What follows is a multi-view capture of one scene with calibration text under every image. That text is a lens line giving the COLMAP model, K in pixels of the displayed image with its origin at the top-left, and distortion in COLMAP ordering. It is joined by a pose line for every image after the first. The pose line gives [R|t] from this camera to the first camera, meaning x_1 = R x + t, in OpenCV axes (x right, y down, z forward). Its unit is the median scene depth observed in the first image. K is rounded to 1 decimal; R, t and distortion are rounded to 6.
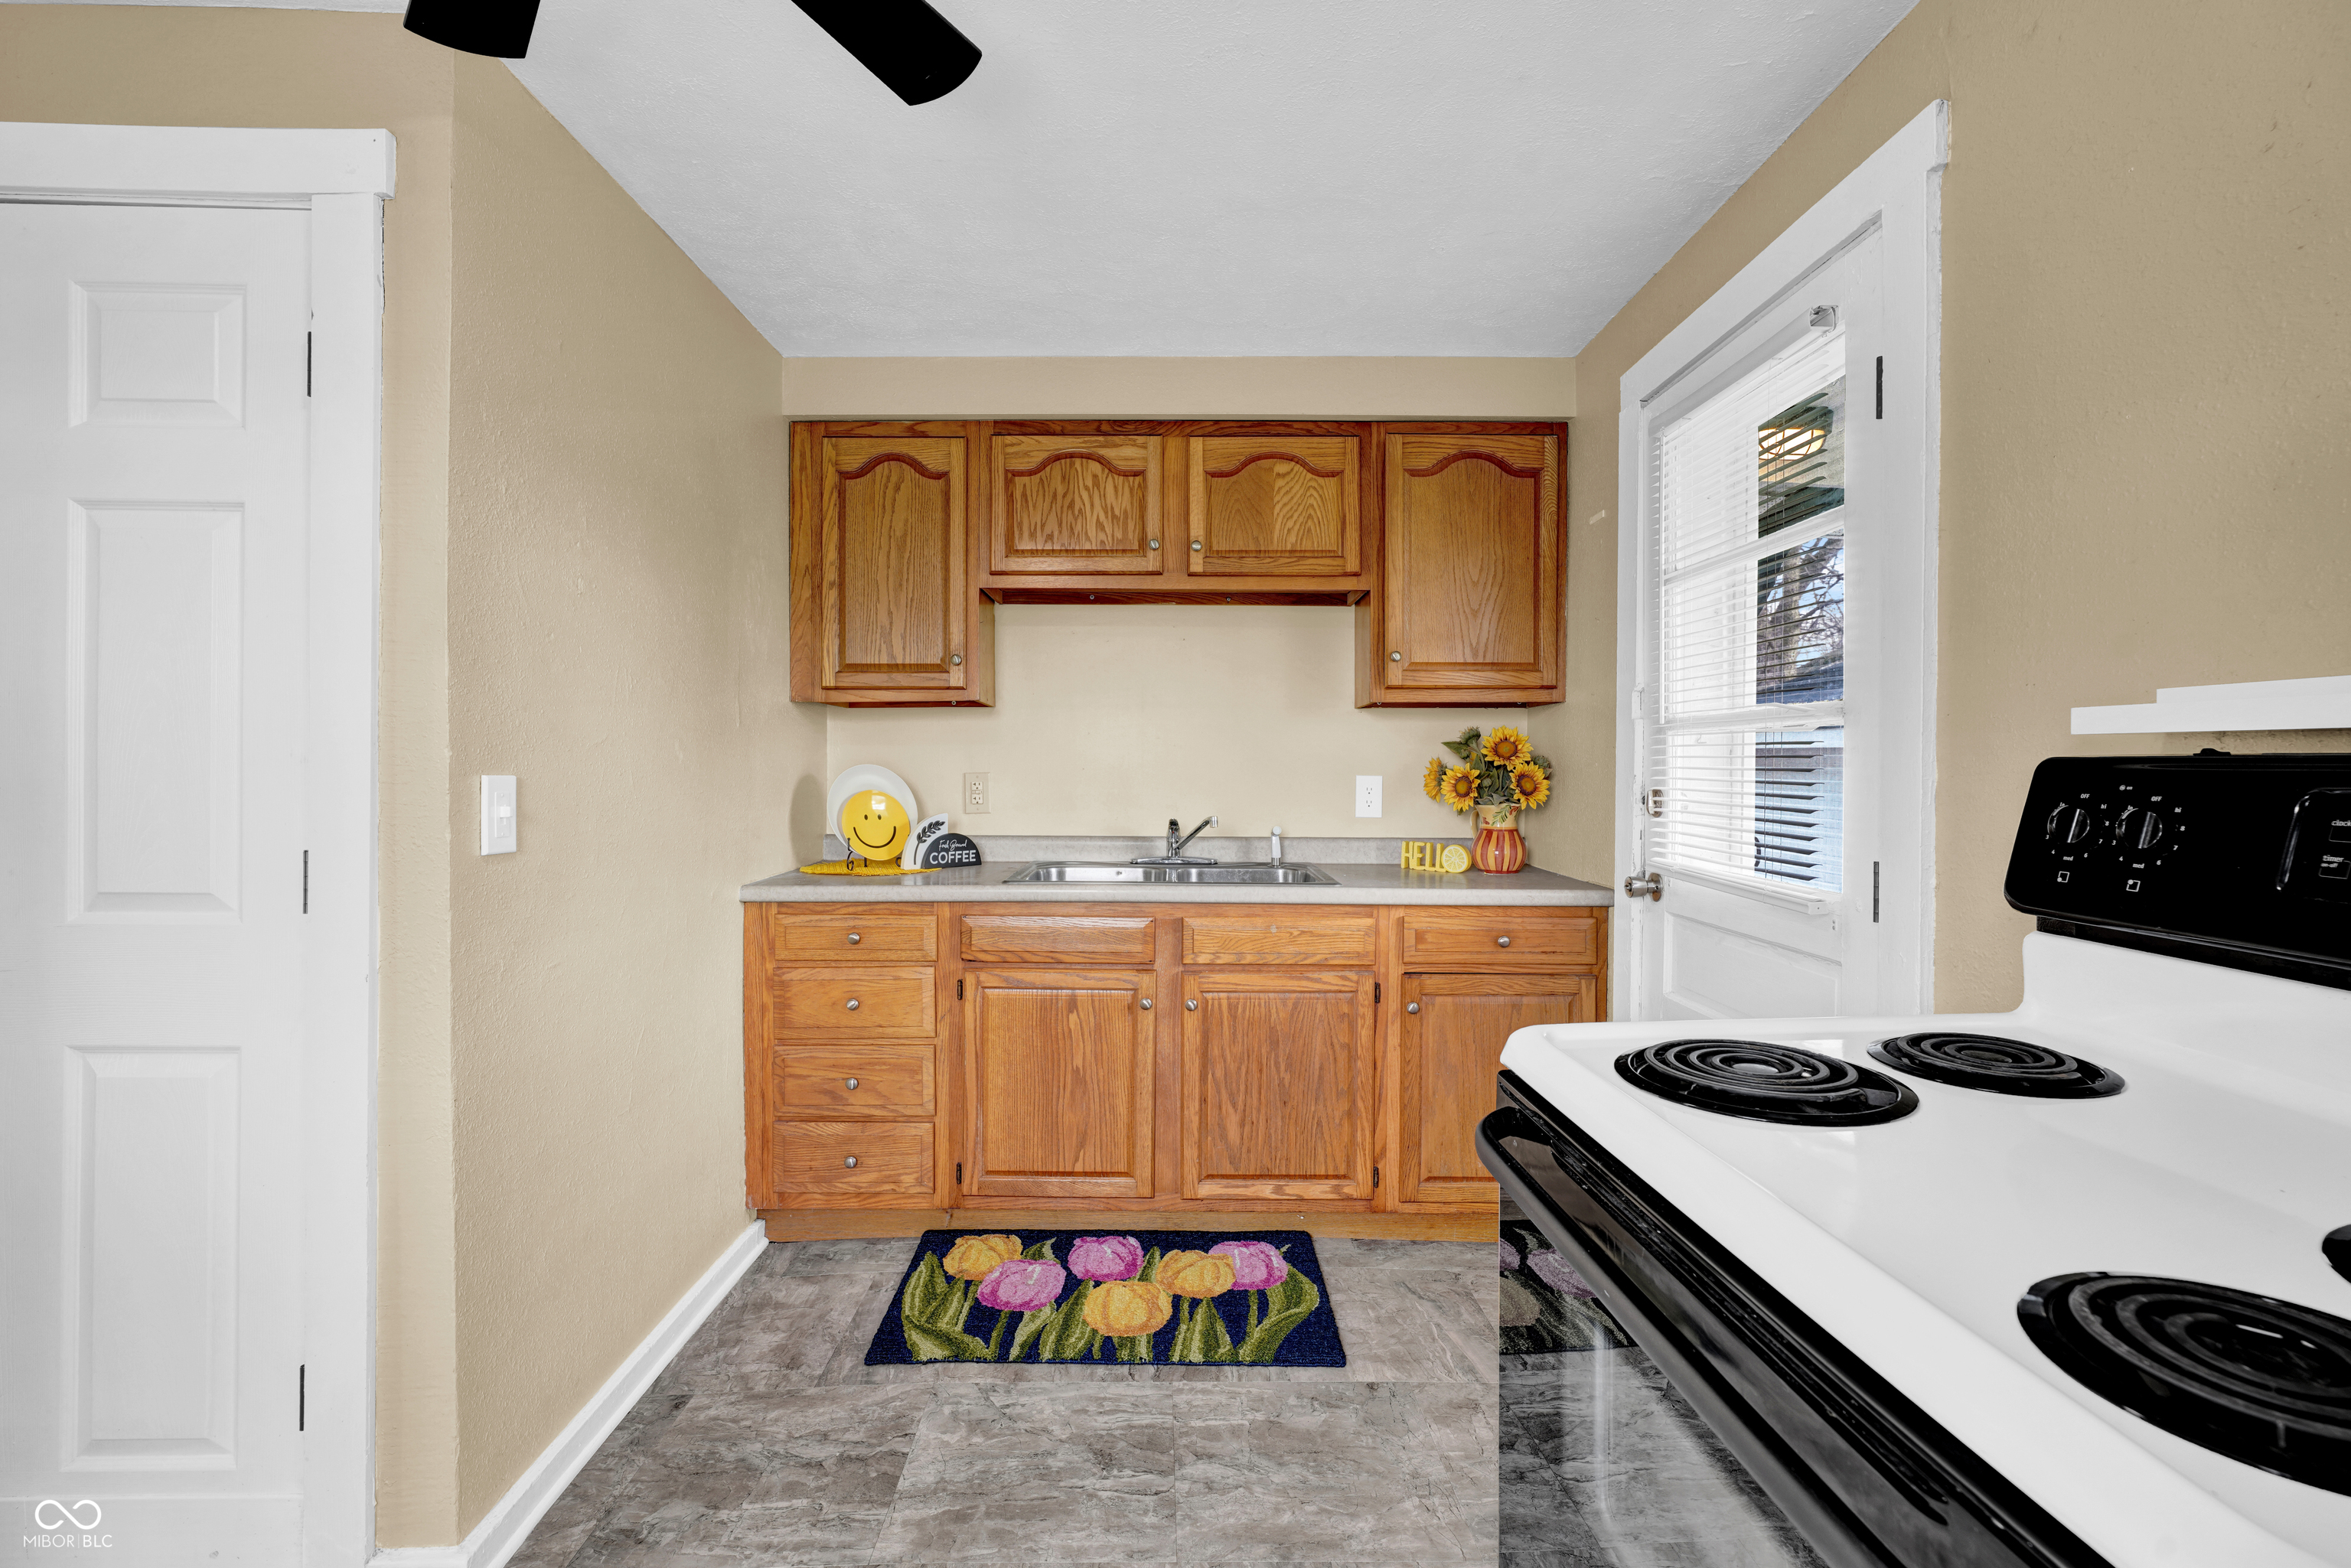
lens RADIAL K [[1044.6, 0, 1184.6], [0, 1044.6, 774.8], [0, 0, 1]] dist [-0.012902, 0.002687]
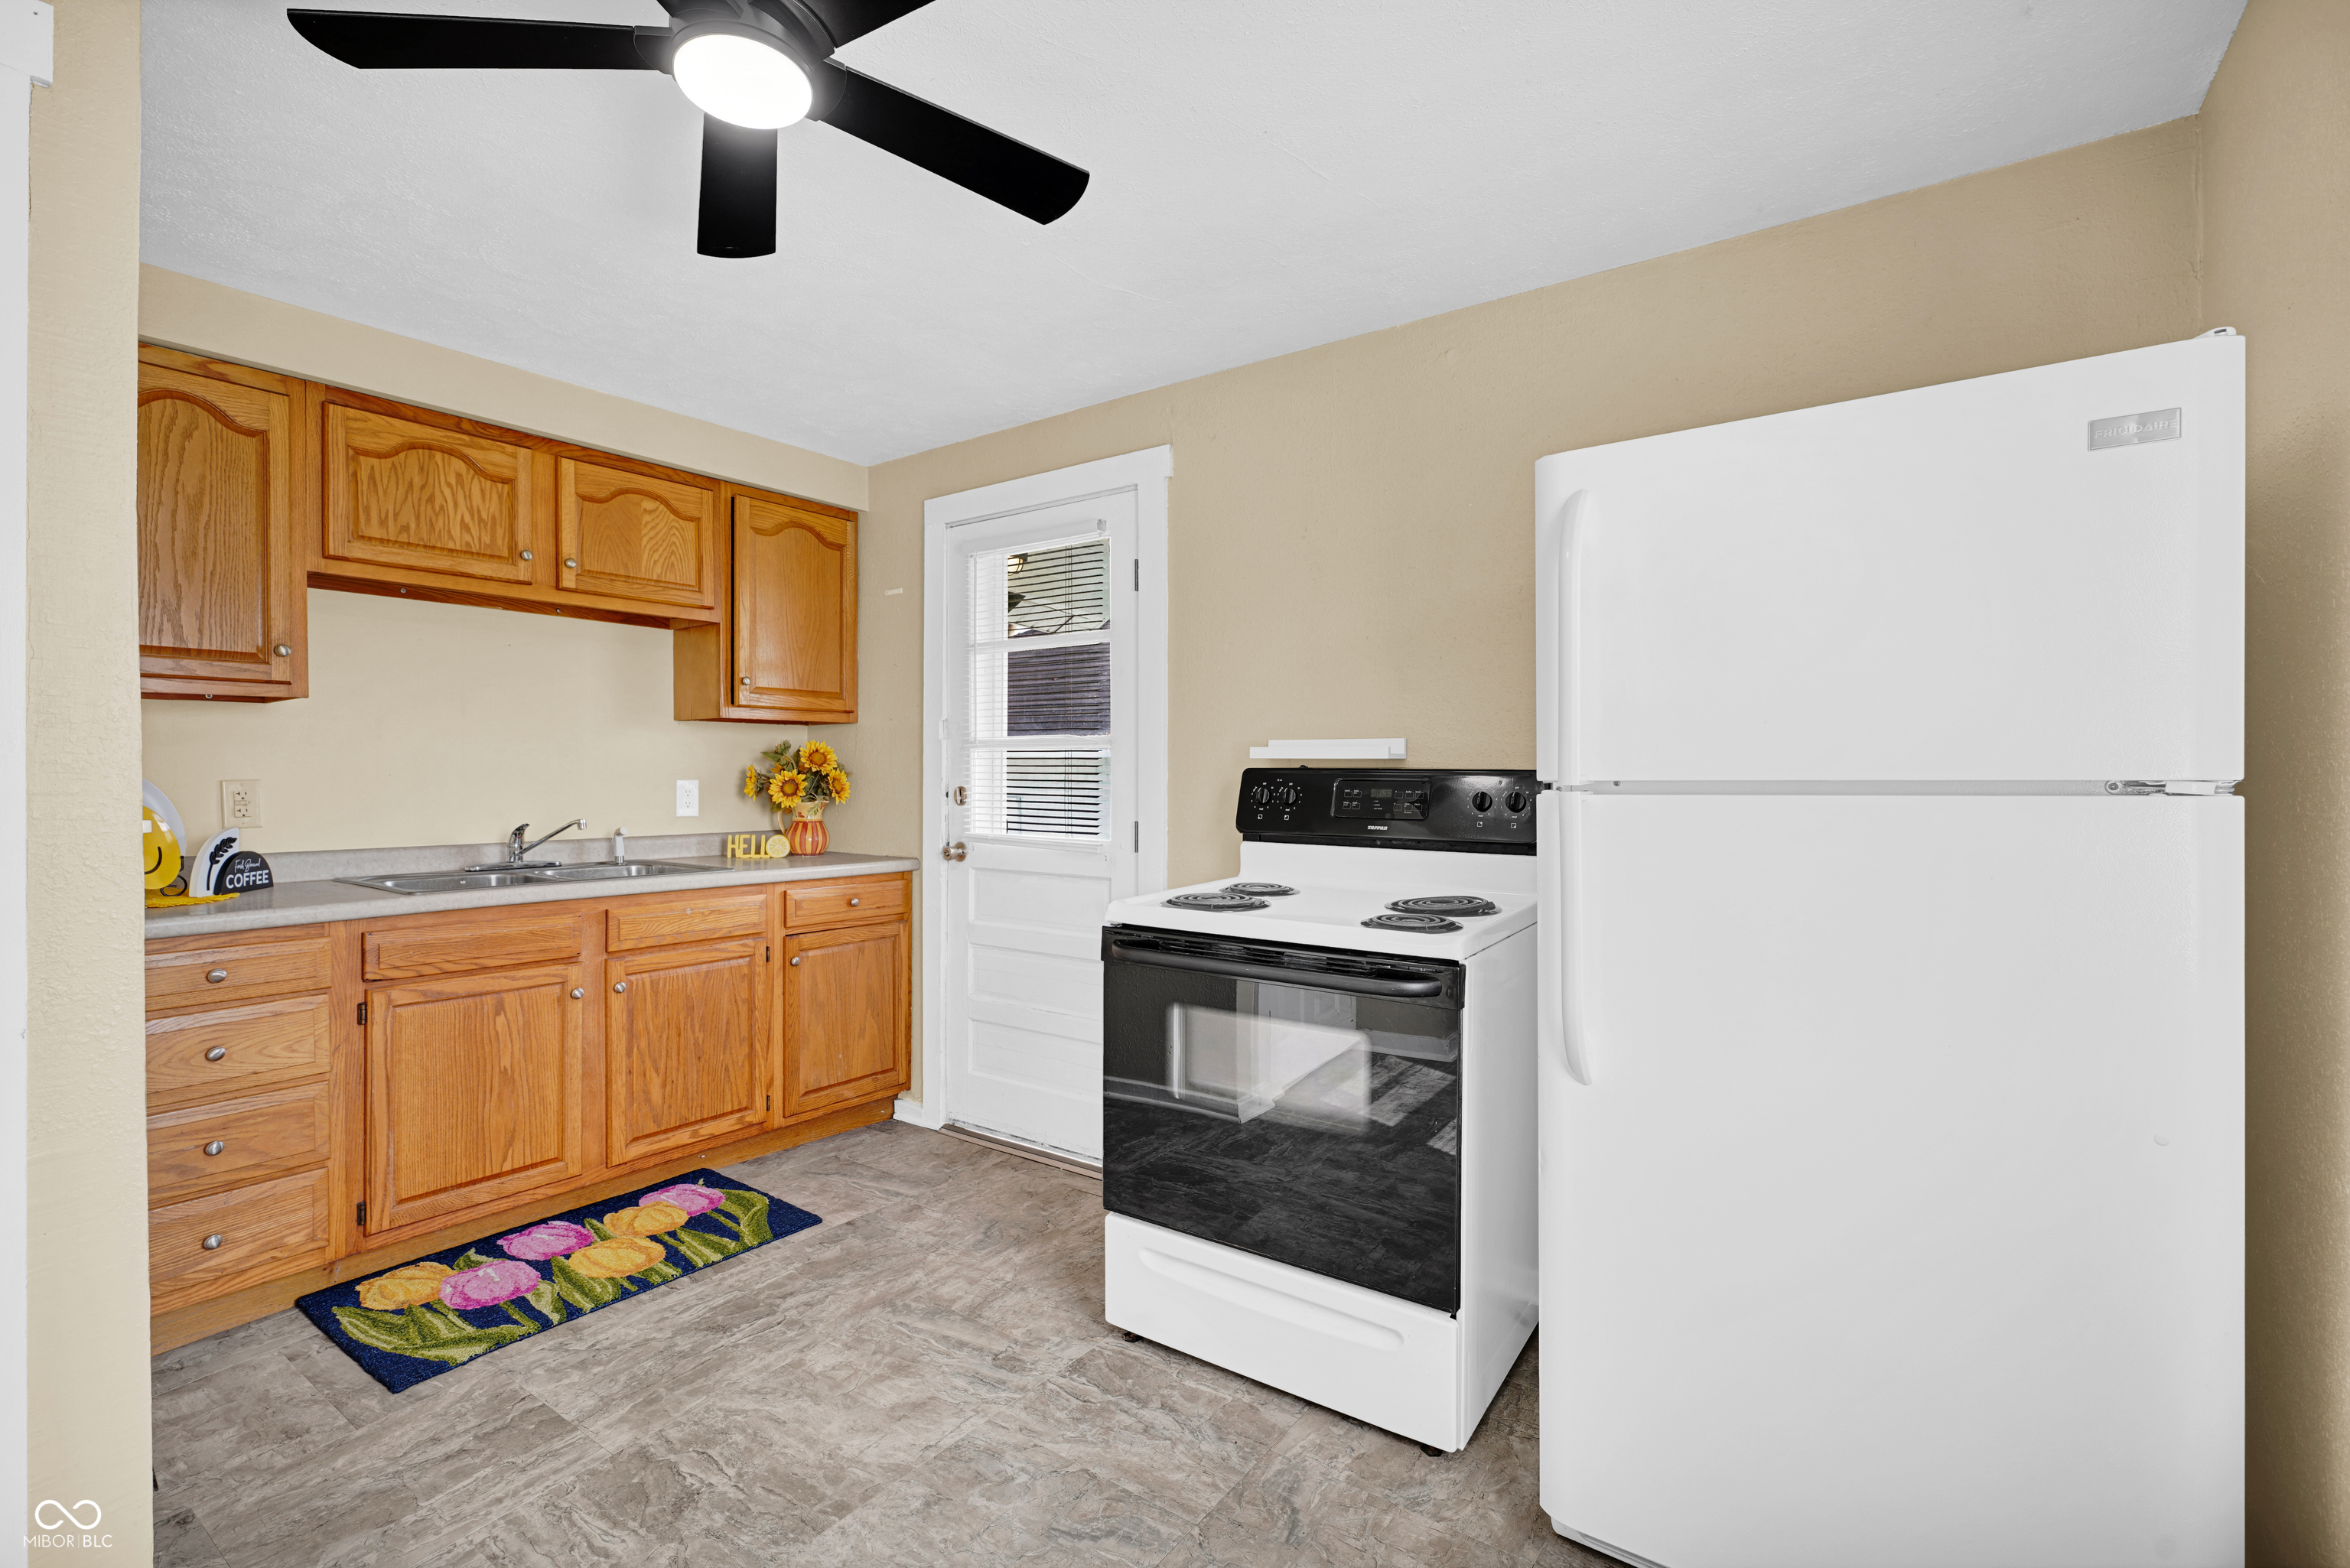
lens RADIAL K [[1044.1, 0, 1182.3], [0, 1044.1, 782.0], [0, 0, 1]] dist [-0.012902, 0.002687]
pose [[0.583458, -0.009445, 0.812088, -0.531890], [0.007273, 0.999953, 0.006404, -0.000236], [-0.812111, 0.002169, 0.583499, -0.125514]]
